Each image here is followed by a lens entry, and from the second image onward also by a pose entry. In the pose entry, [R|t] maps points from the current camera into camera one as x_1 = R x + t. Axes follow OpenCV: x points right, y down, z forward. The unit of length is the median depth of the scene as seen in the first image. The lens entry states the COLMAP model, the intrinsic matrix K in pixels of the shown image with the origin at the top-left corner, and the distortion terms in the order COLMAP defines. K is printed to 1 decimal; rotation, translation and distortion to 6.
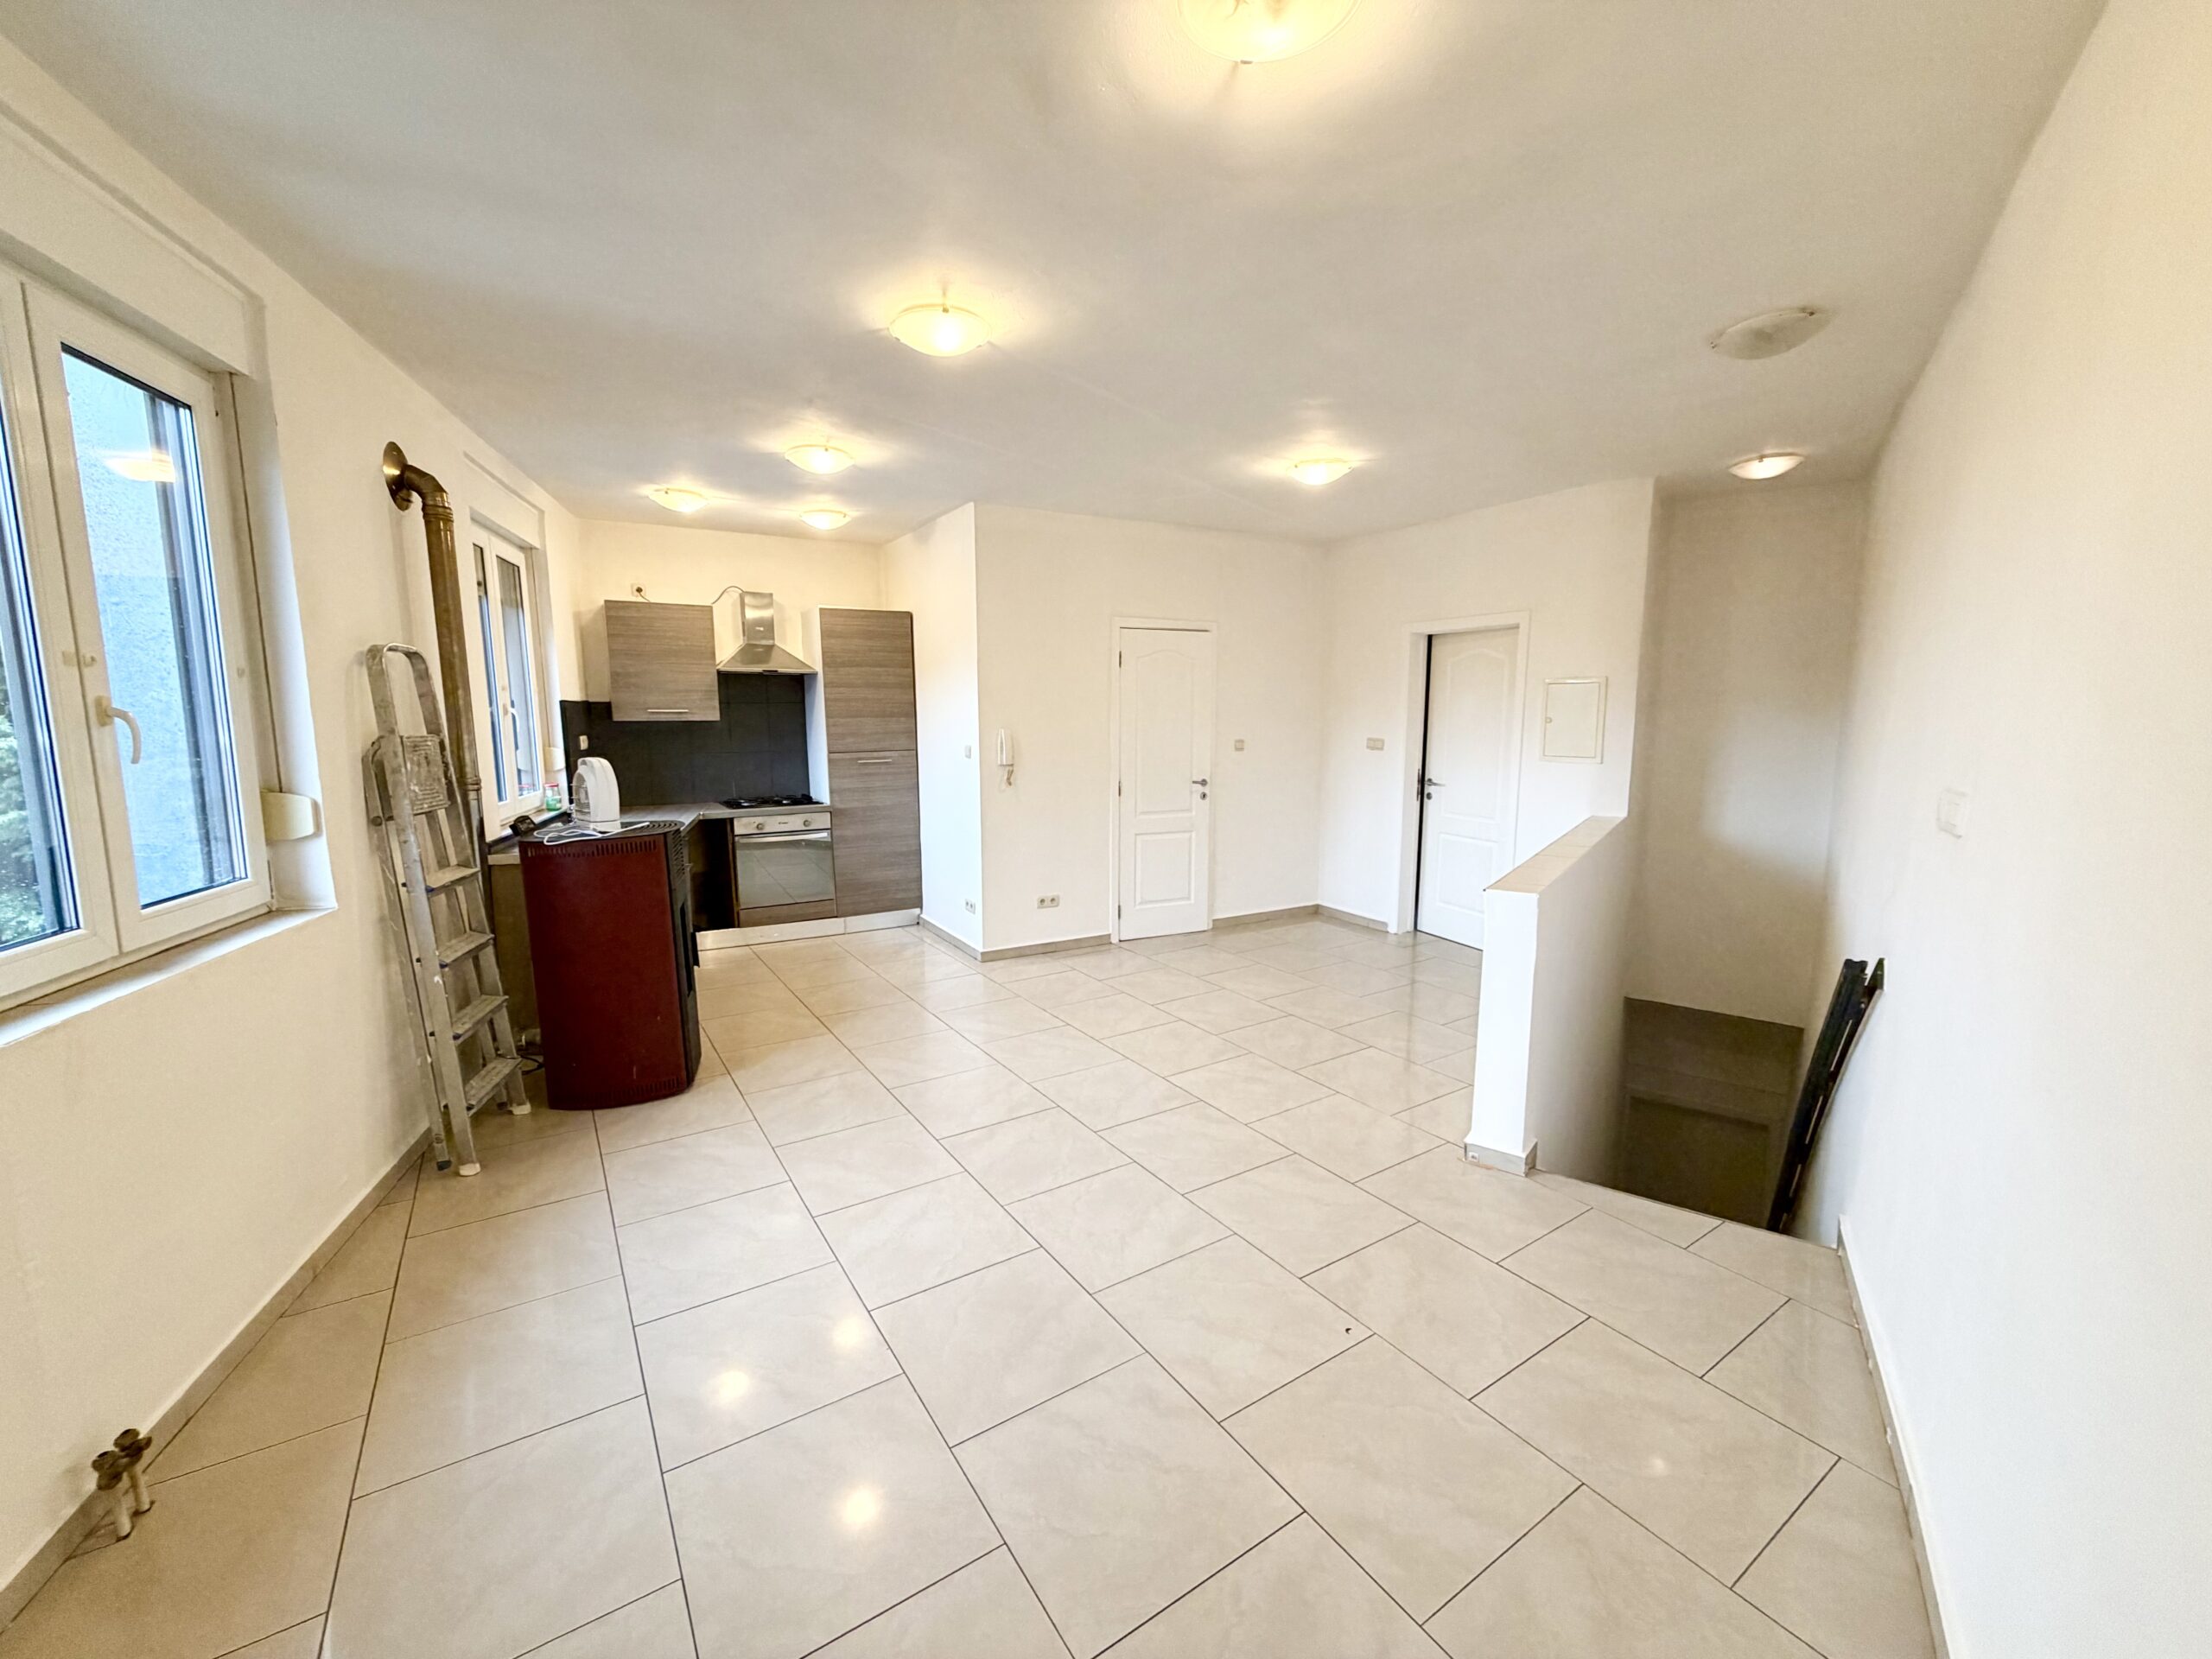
lens RADIAL K [[879.0, 0, 1096.0], [0, 879.0, 837.8], [0, 0, 1]] dist [0.000425, 0.000104]
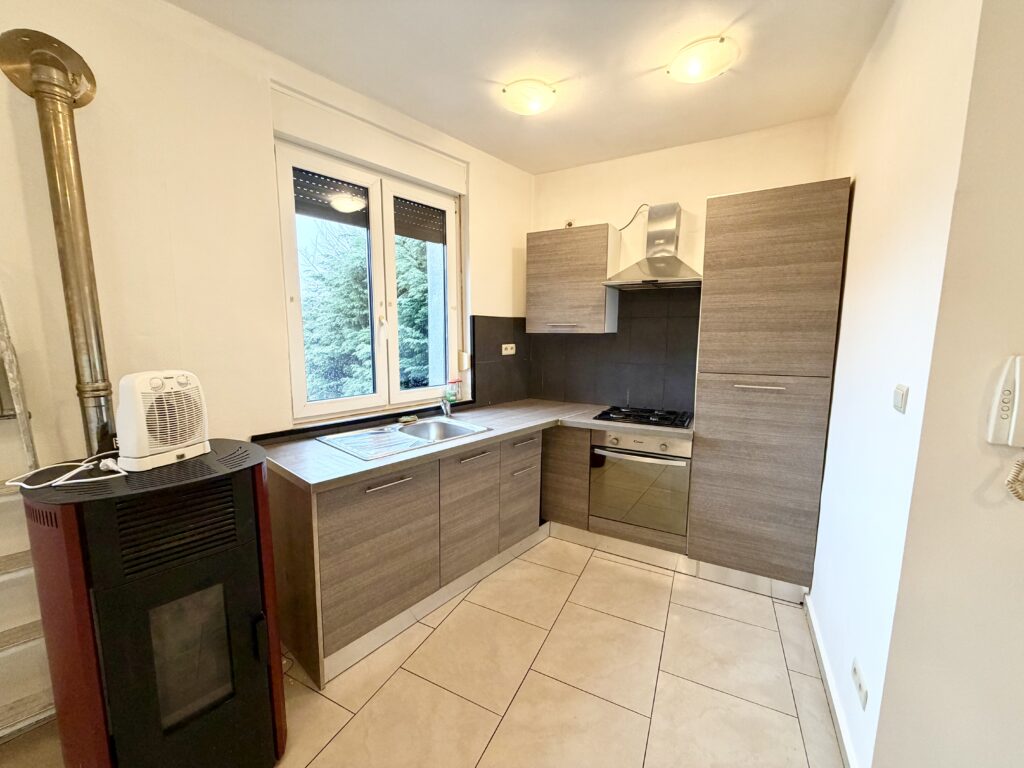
lens RADIAL K [[406.9, 0, 507.4], [0, 406.9, 387.8], [0, 0, 1]] dist [0.000425, 0.000104]
pose [[0.503658, 0.120313, -0.855484, -0.058408], [-0.128767, 0.989648, 0.063371, -0.084519], [0.854253, 0.078241, 0.513937, 0.653701]]
